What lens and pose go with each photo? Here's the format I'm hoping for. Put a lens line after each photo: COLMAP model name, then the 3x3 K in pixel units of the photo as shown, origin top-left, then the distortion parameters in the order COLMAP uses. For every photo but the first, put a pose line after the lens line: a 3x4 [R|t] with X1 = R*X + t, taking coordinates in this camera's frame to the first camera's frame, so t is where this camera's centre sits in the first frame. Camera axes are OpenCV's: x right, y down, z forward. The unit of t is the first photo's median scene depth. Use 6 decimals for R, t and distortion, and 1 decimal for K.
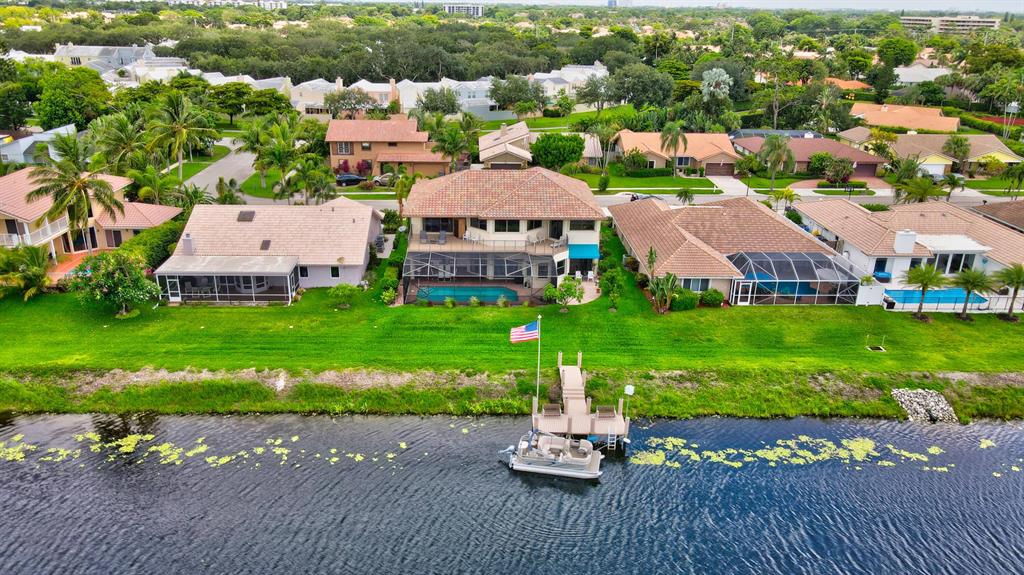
lens RADIAL K [[765.3, 0, 512.0], [0, 765.3, 287.5], [0, 0, 1]] dist [-0.030838, 0.072014]
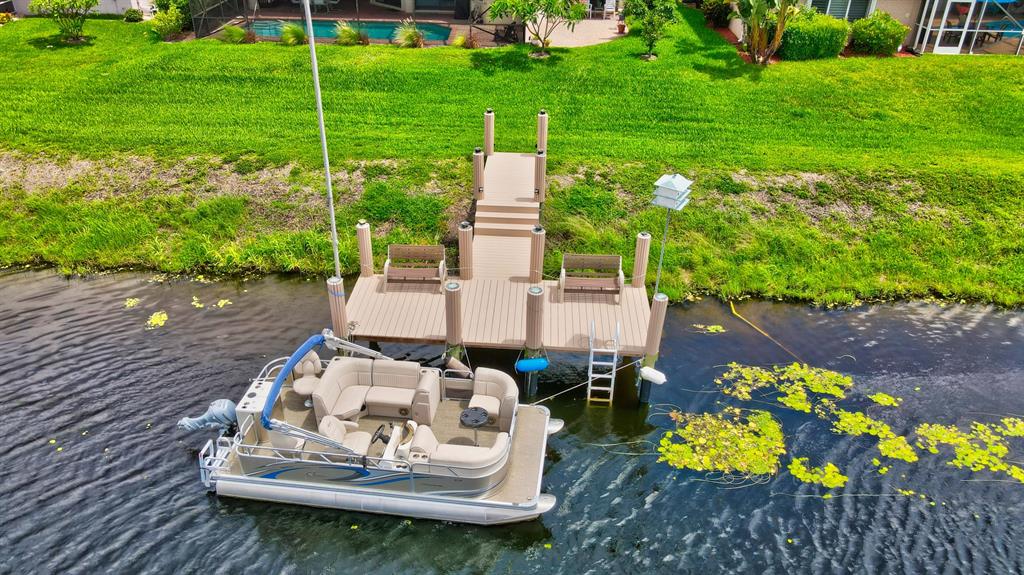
lens RADIAL K [[765.3, 0, 512.0], [0, 765.3, 287.5], [0, 0, 1]] dist [-0.030838, 0.072014]
pose [[0.997414, 0.032363, -0.064176, 0.088494], [-0.021060, 0.985295, 0.169561, 0.092267], [0.068720, -0.167771, 0.983428, 0.553410]]
